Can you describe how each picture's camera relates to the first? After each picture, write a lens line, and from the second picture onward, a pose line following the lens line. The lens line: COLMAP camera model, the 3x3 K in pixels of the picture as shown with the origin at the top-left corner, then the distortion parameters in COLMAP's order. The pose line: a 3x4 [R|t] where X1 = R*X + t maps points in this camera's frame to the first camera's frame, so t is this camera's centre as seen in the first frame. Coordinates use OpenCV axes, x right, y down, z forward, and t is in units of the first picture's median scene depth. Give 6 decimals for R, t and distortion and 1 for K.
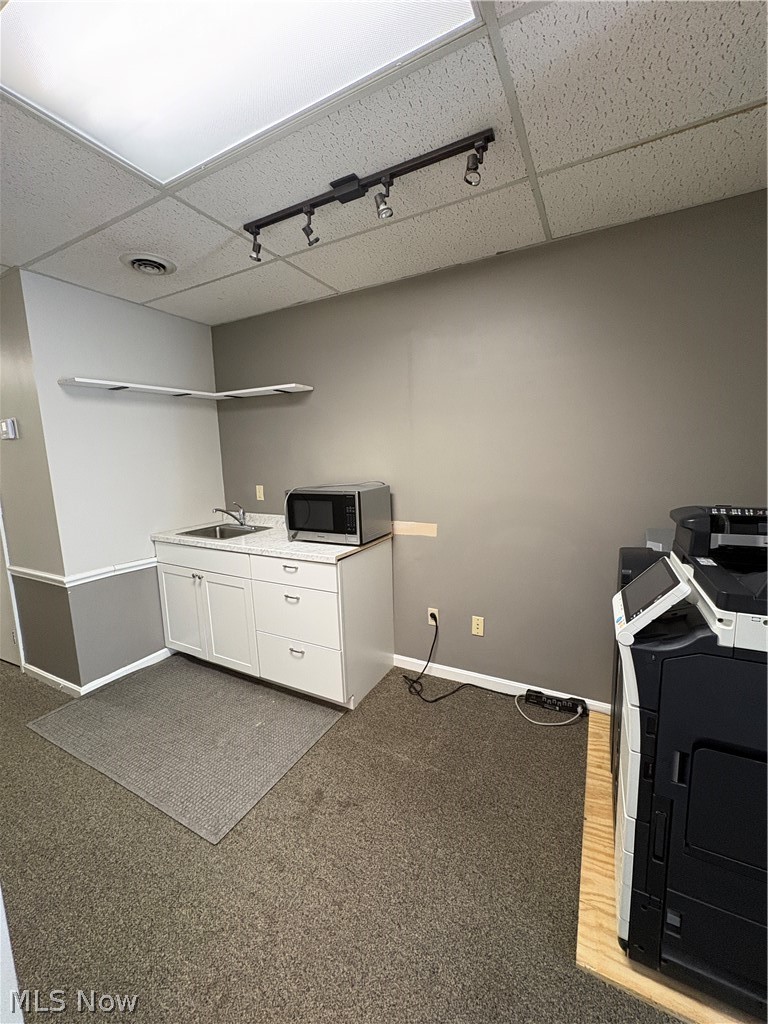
lens RADIAL K [[407.0, 0, 384.0], [0, 407.0, 512.0], [0, 0, 1]] dist [0.000220, -0.000175]
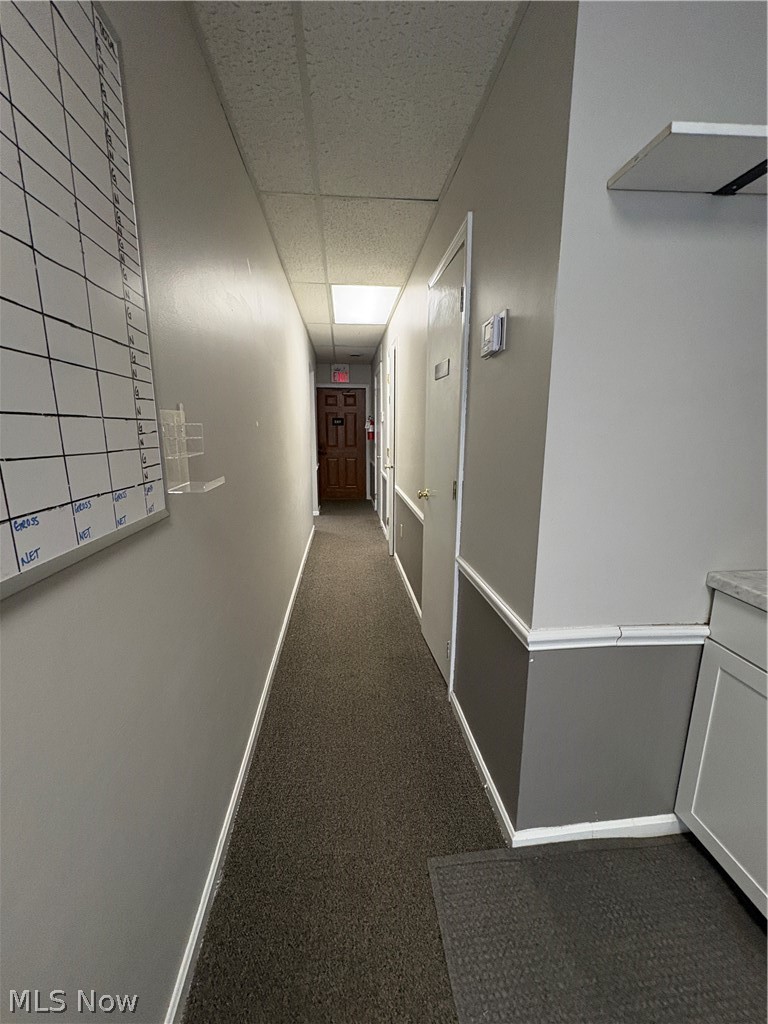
lens RADIAL K [[407.0, 0, 384.0], [0, 407.0, 512.0], [0, 0, 1]] dist [0.000220, -0.000175]
pose [[0.561280, 0.194565, -0.804431, -0.454657], [-0.136224, 0.980436, 0.142086, -0.022289], [0.816338, 0.029833, 0.576804, 0.501038]]
